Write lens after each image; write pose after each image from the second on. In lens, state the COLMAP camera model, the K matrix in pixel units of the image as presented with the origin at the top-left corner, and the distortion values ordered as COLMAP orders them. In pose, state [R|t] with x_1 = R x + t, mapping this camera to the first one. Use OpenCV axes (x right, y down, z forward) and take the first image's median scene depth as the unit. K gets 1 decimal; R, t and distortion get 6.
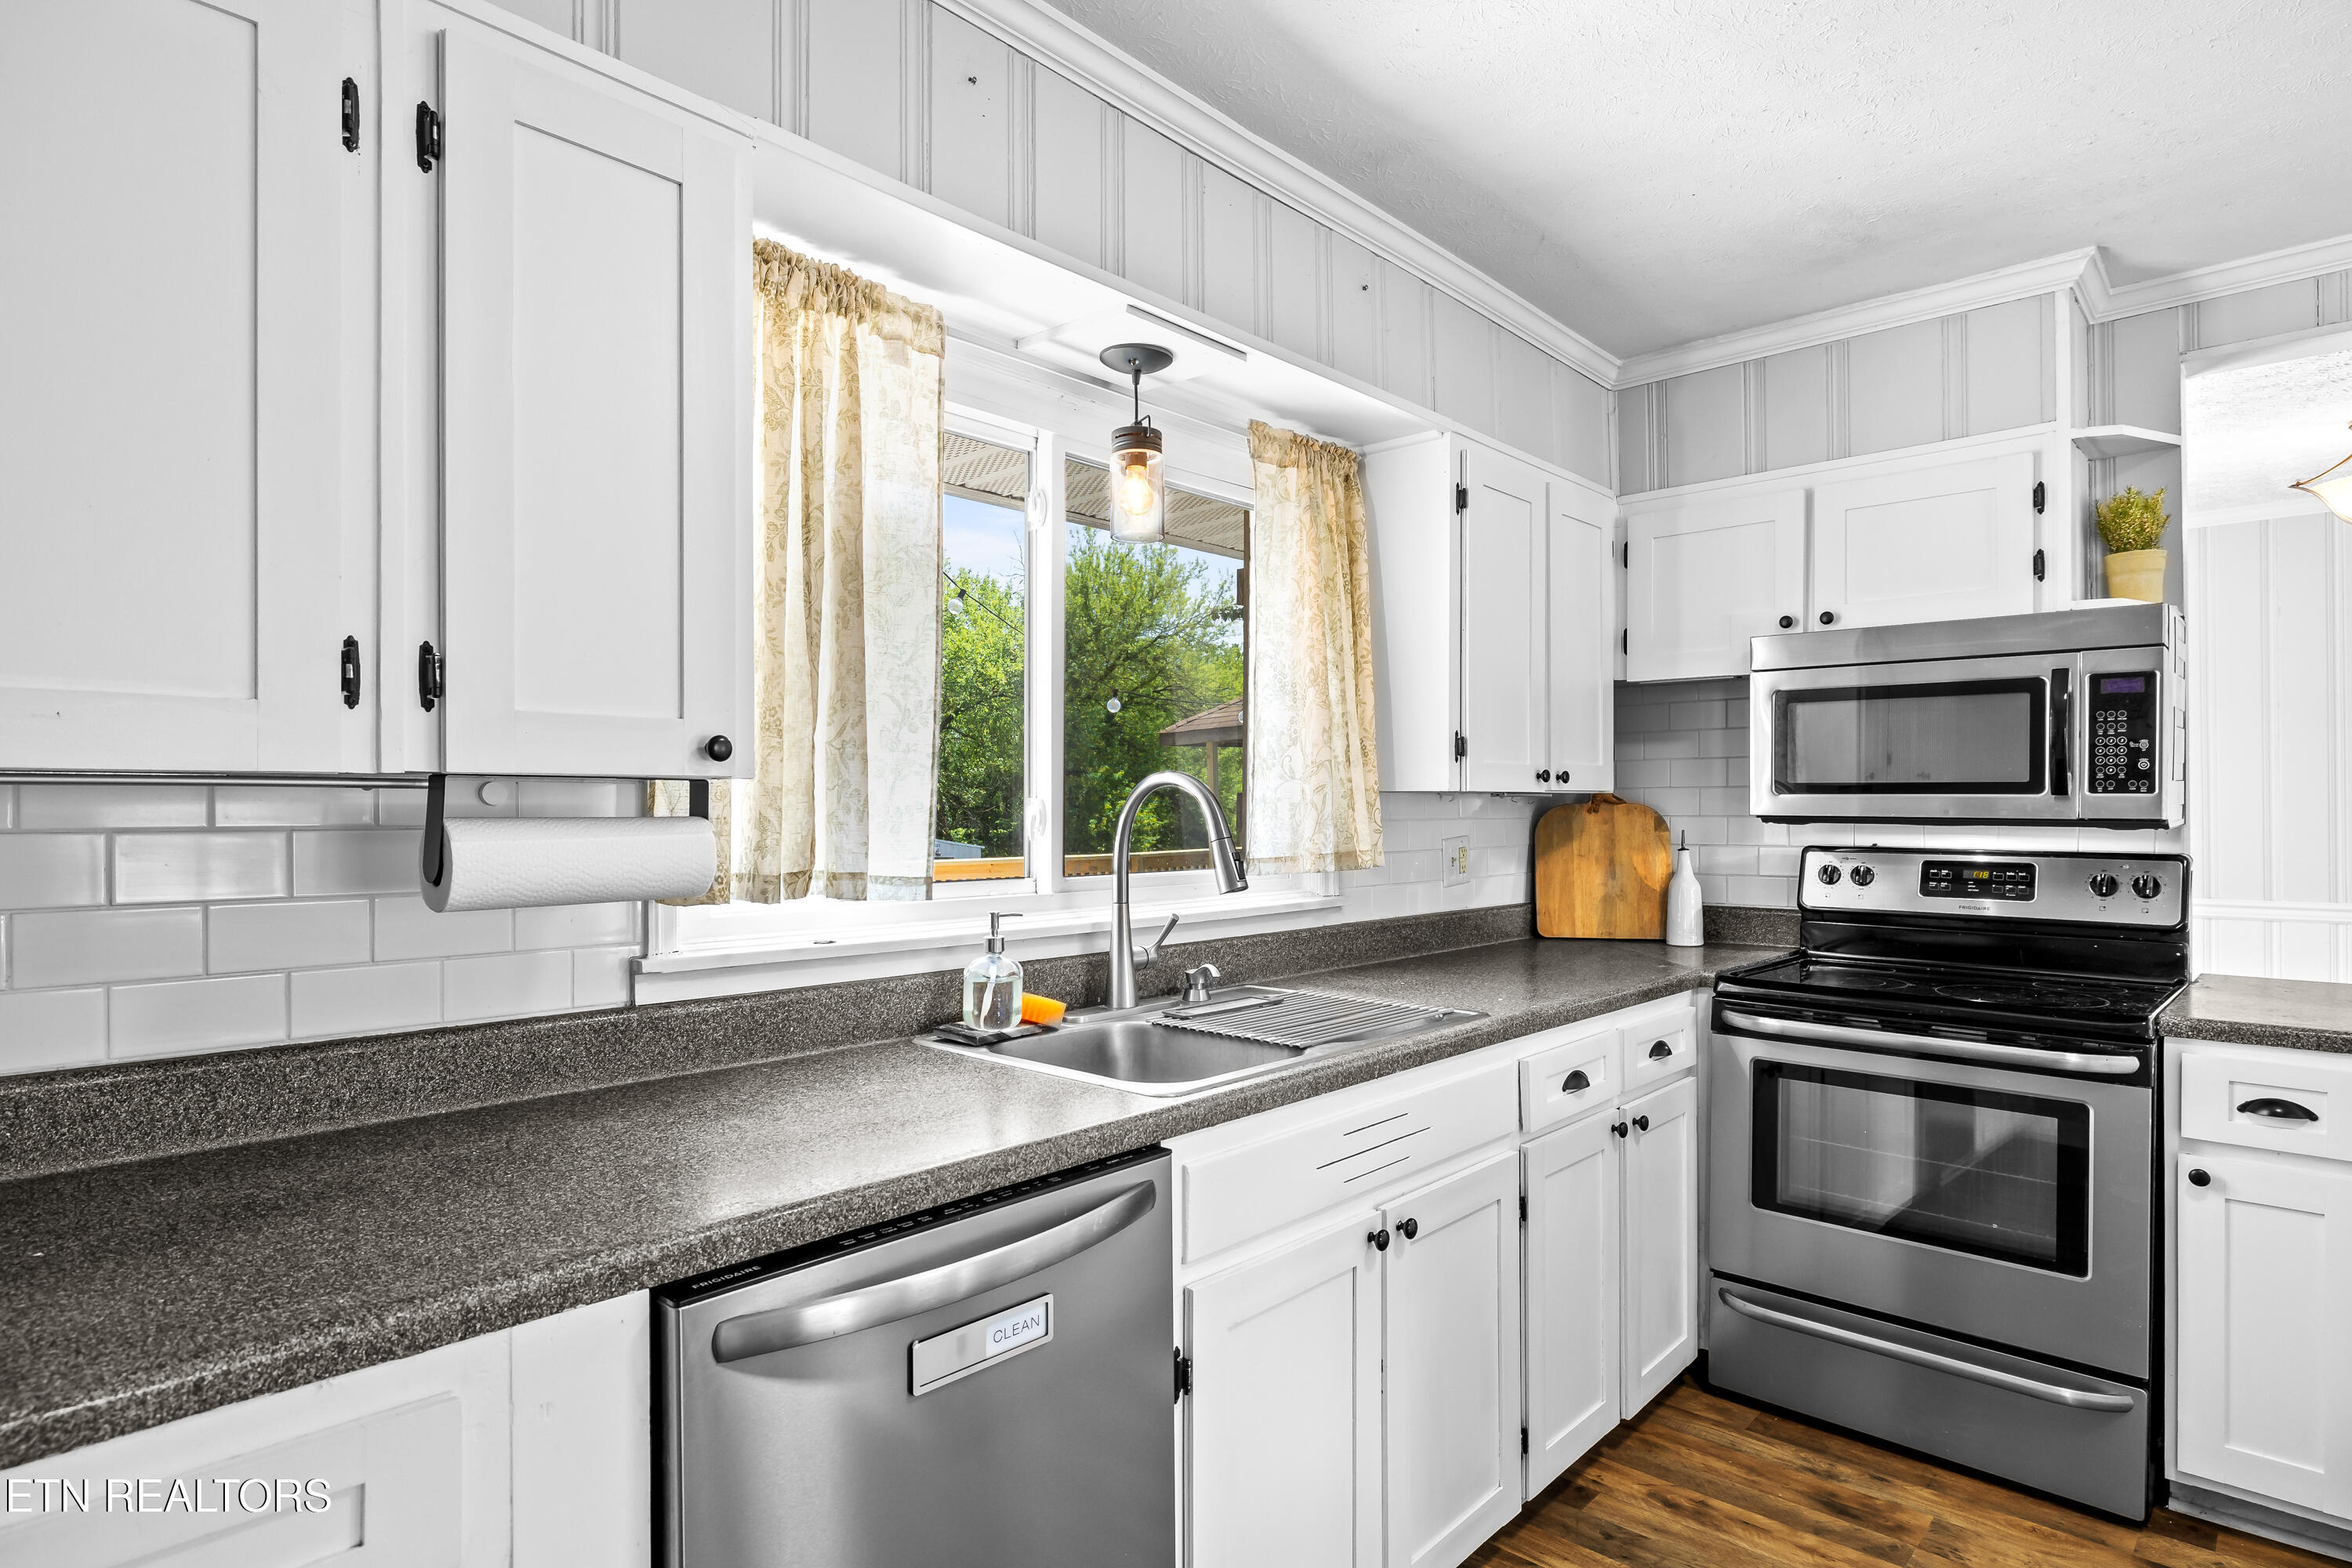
lens RADIAL K [[1257.6, 0, 1171.2], [0, 1257.6, 803.8], [0, 0, 1]] dist [-0.006723, 0.001262]
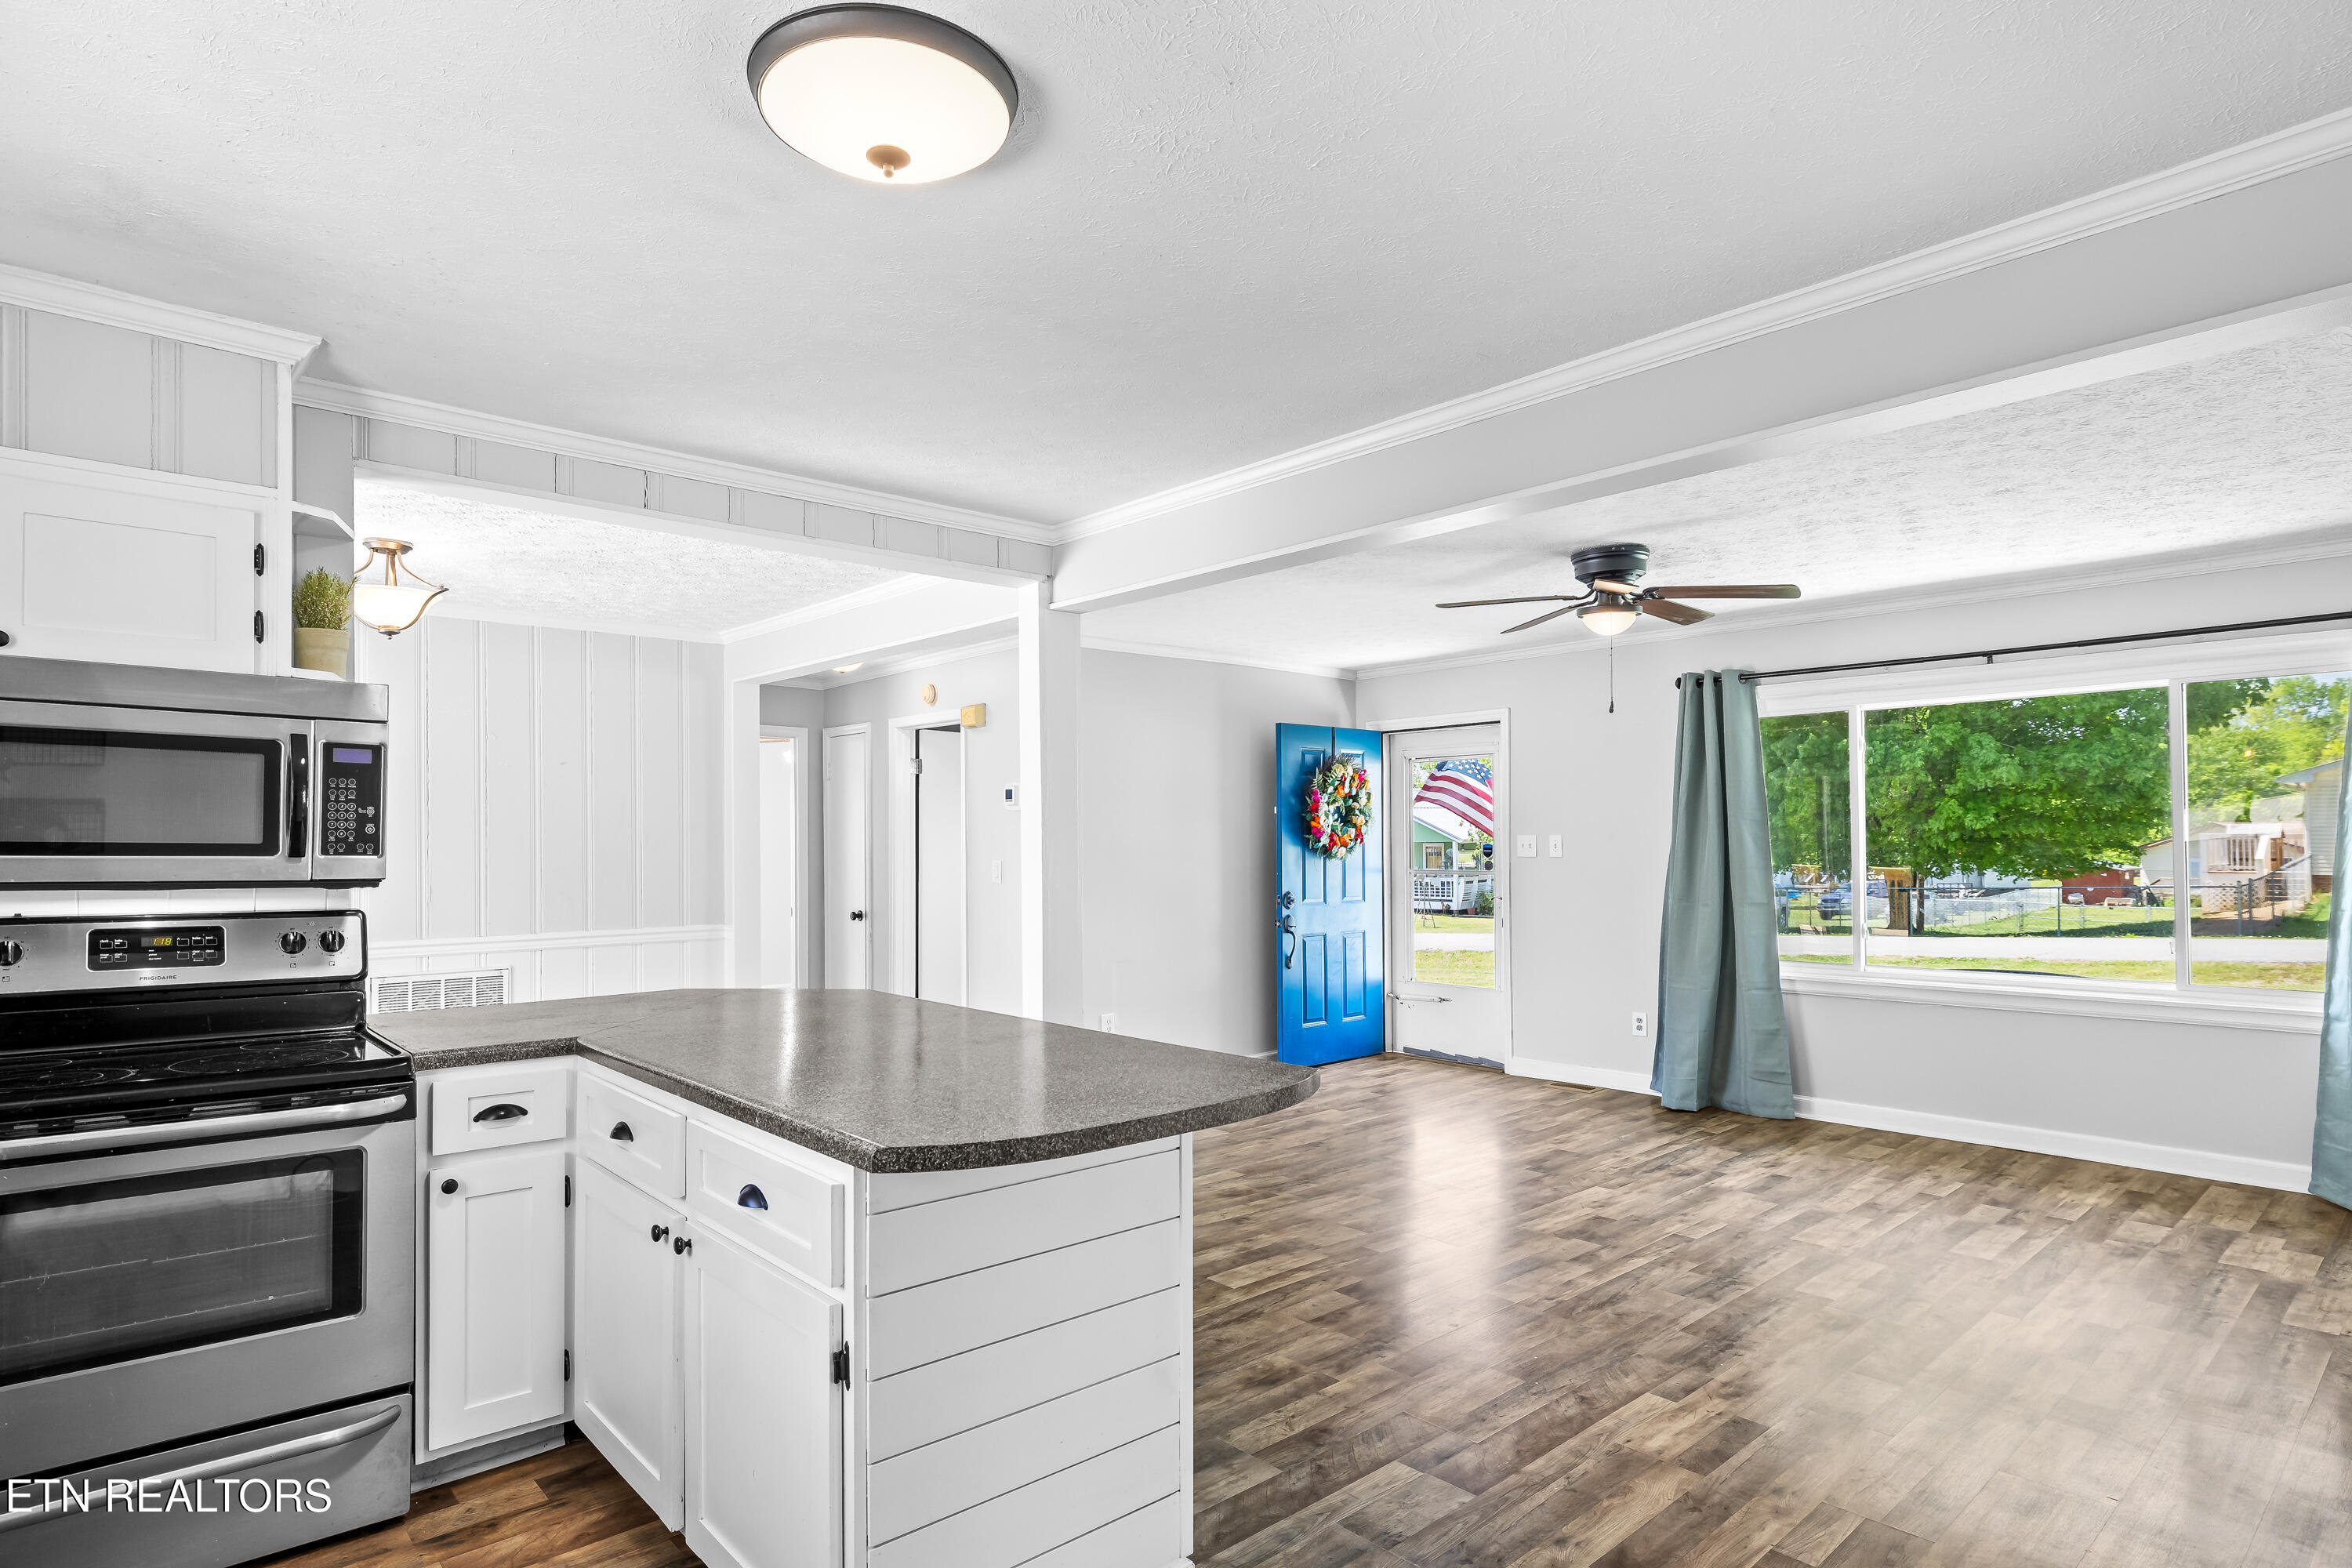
lens RADIAL K [[1257.6, 0, 1172.3], [0, 1257.6, 822.7], [0, 0, 1]] dist [-0.006723, 0.001262]
pose [[0.082202, 0.022585, 0.996360, -0.275314], [0.002448, 0.999736, -0.022863, -0.010758], [-0.996613, 0.004319, 0.082125, 0.218789]]
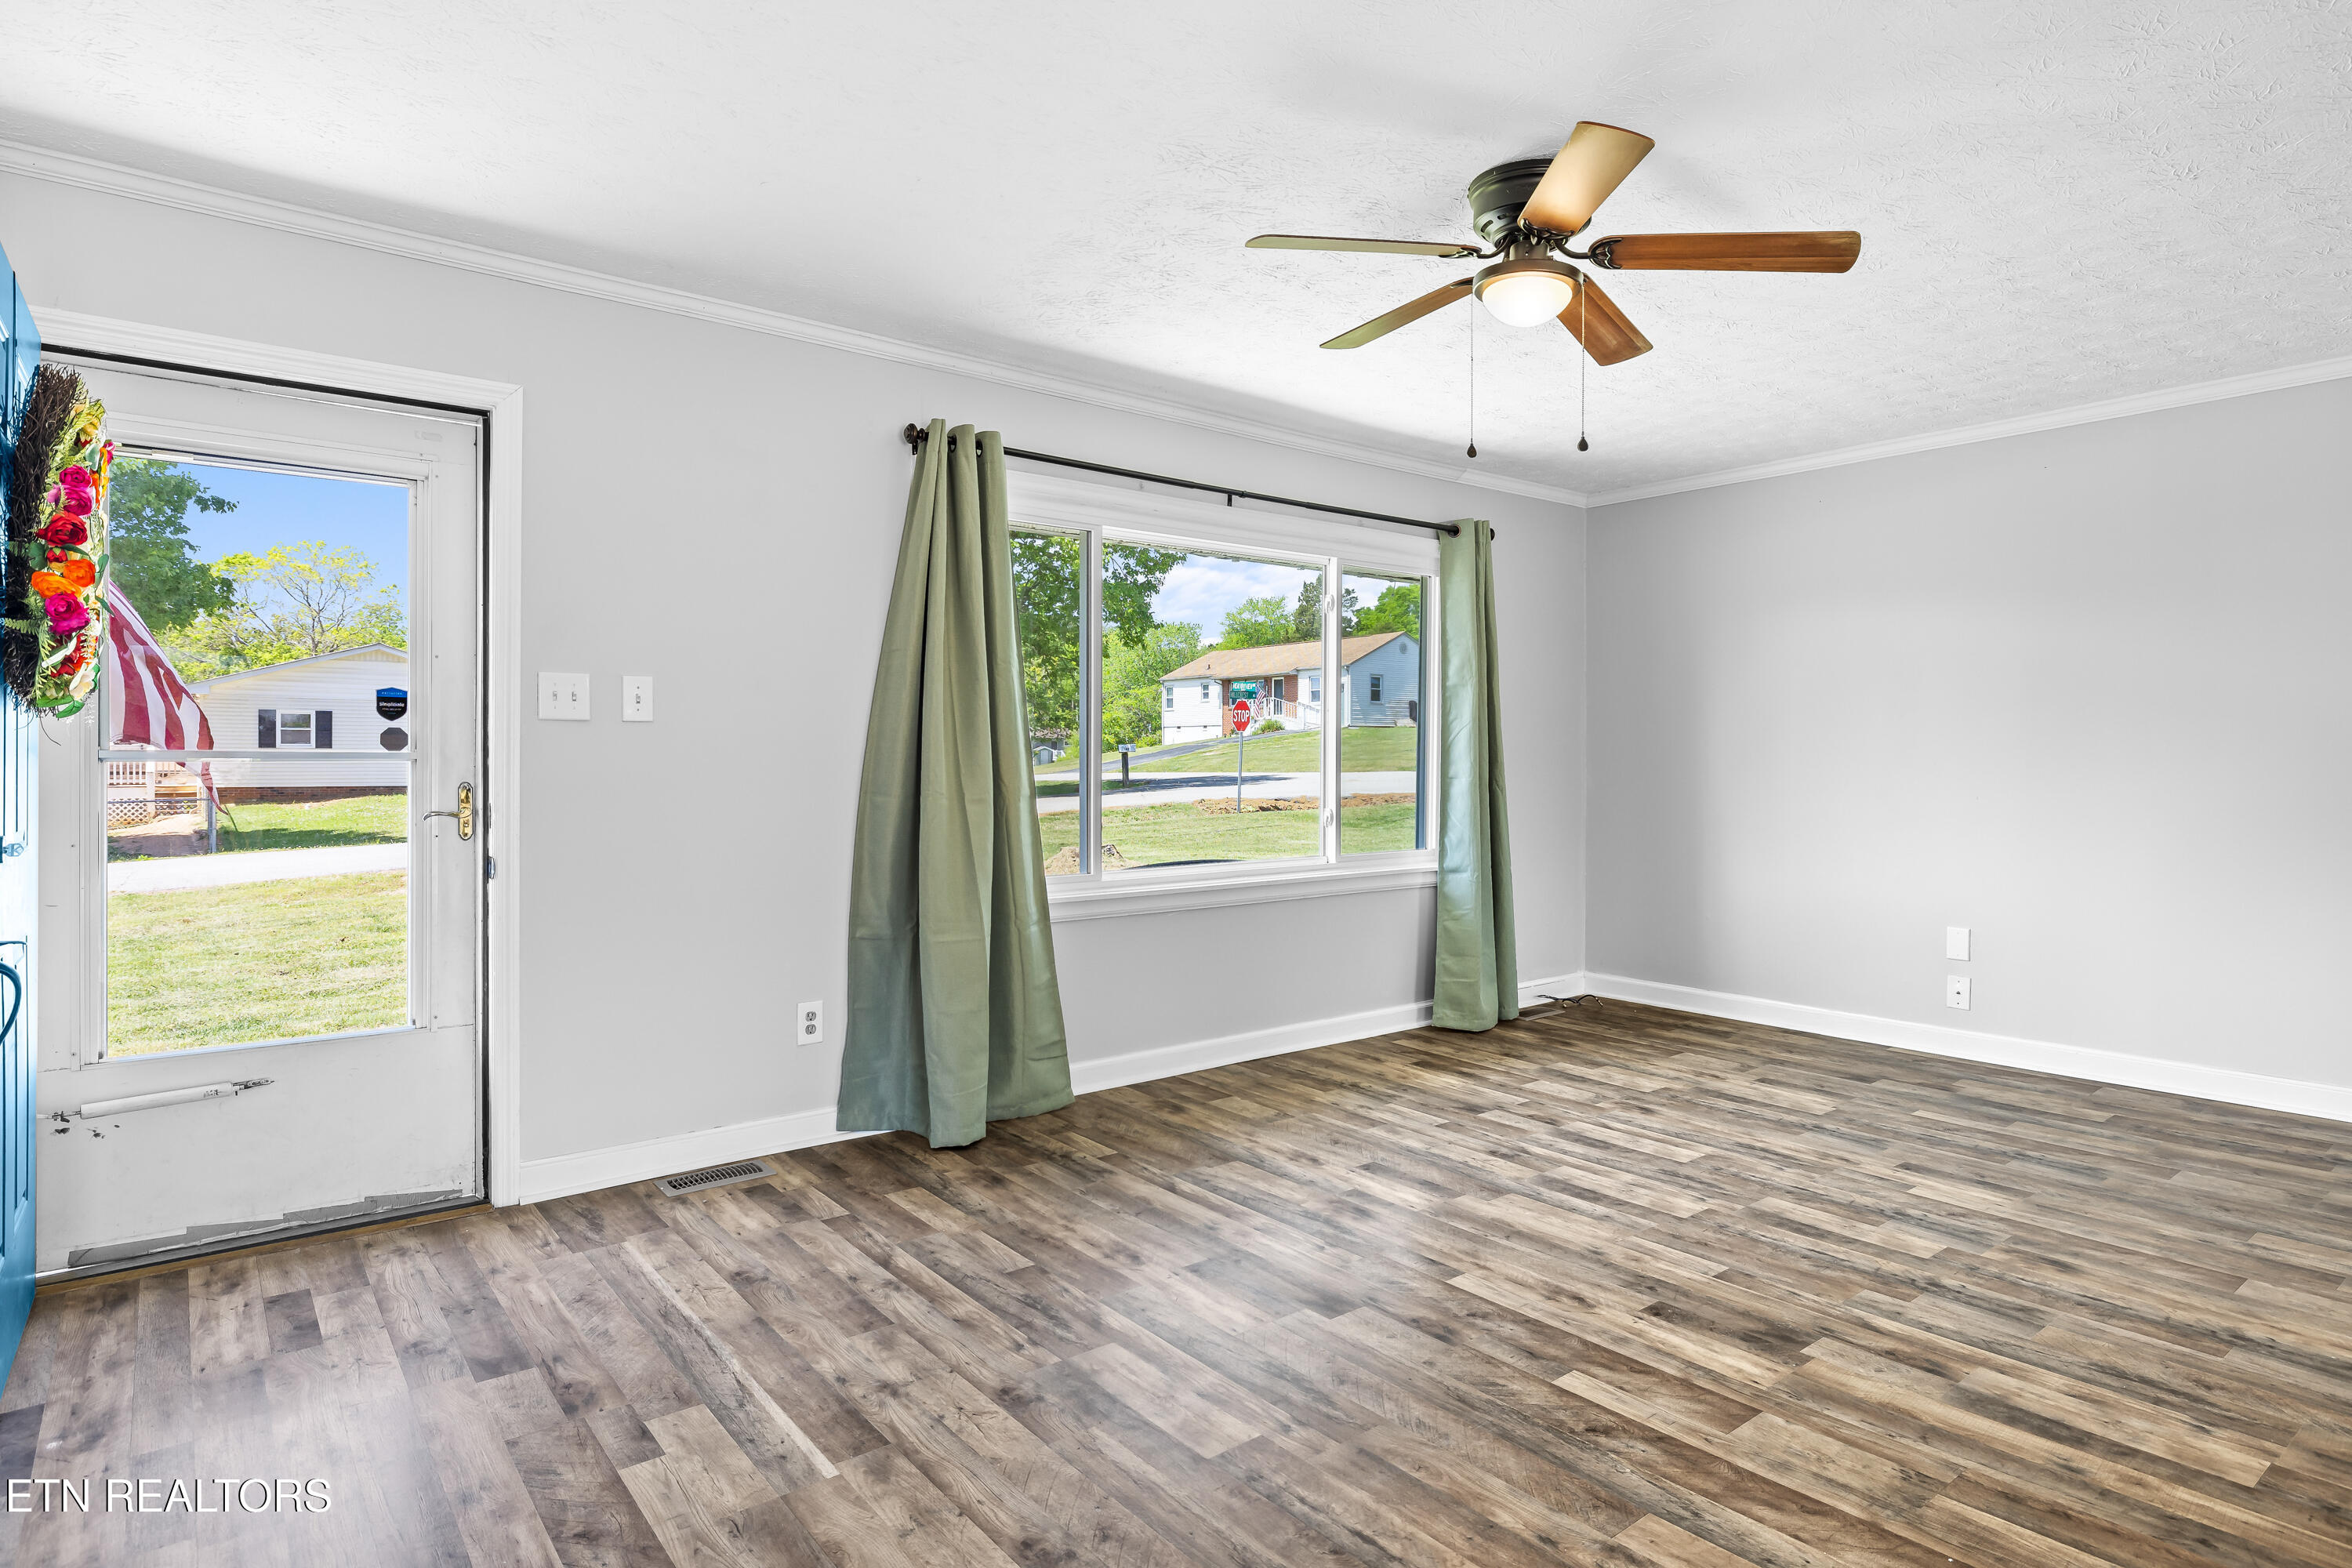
lens RADIAL K [[1257.6, 0, 1175.6], [0, 1257.6, 778.1], [0, 0, 1]] dist [-0.006723, 0.001262]
pose [[-0.988939, 0.001932, 0.148313, 1.965093], [0.003714, 0.999924, 0.011733, 0.056060], [-0.148279, 0.012154, -0.988871, 0.903566]]
